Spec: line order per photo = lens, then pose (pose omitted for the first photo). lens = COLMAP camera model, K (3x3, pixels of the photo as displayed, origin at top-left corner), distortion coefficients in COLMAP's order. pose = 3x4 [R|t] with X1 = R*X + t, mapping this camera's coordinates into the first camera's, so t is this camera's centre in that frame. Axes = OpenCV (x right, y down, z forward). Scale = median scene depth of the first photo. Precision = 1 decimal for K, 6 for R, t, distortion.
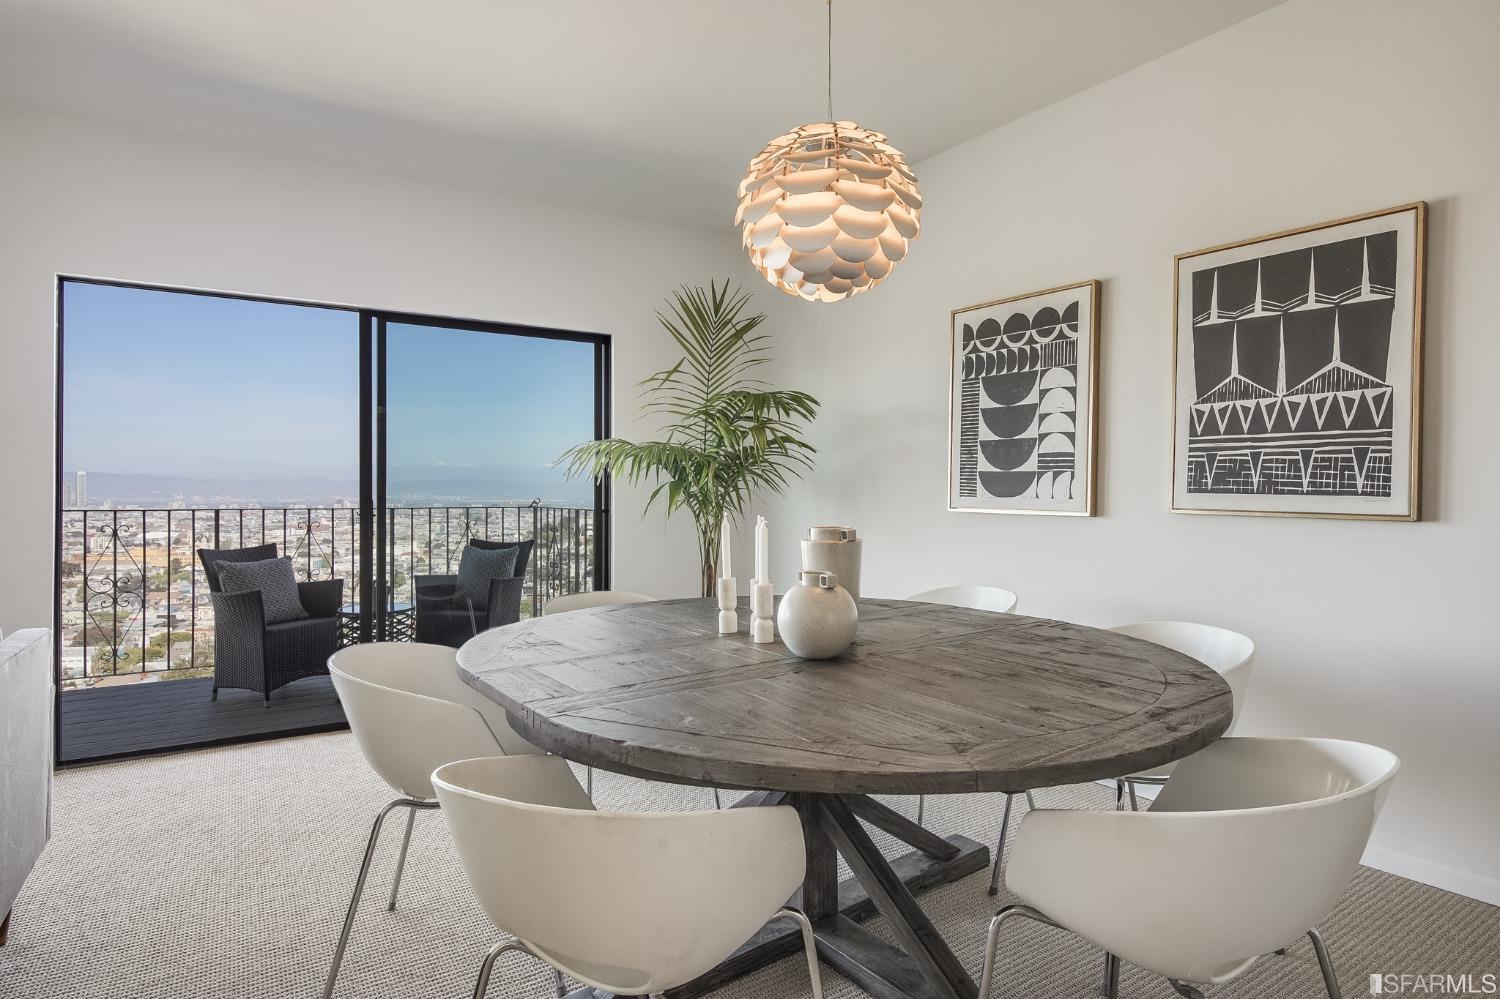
lens RADIAL K [[811.2, 0, 769.1], [0, 811.2, 495.8], [0, 0, 1]] dist [0.017674, -0.000744]
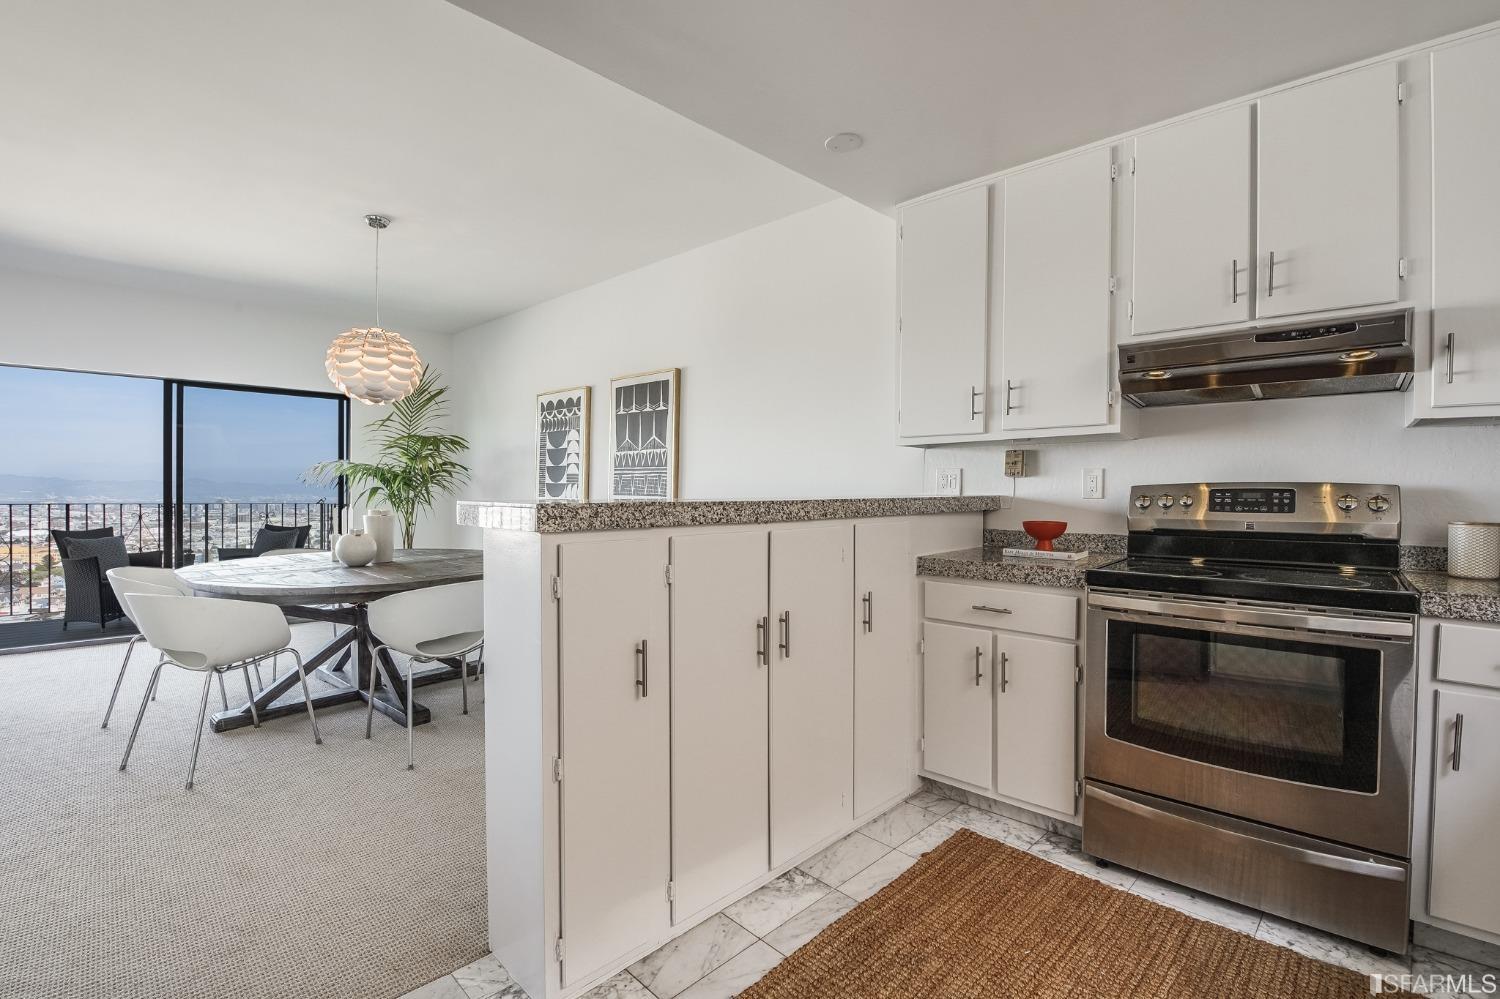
lens RADIAL K [[654.2, 0, 756.3], [0, 654.2, 500.7], [0, 0, 1]] dist [-0.000981, -0.008678]
pose [[0.978559, 0.004940, 0.205909, 0.452971], [-0.005476, 0.999983, 0.002034, 0.004823], [-0.205895, -0.003117, 0.978569, -0.593905]]
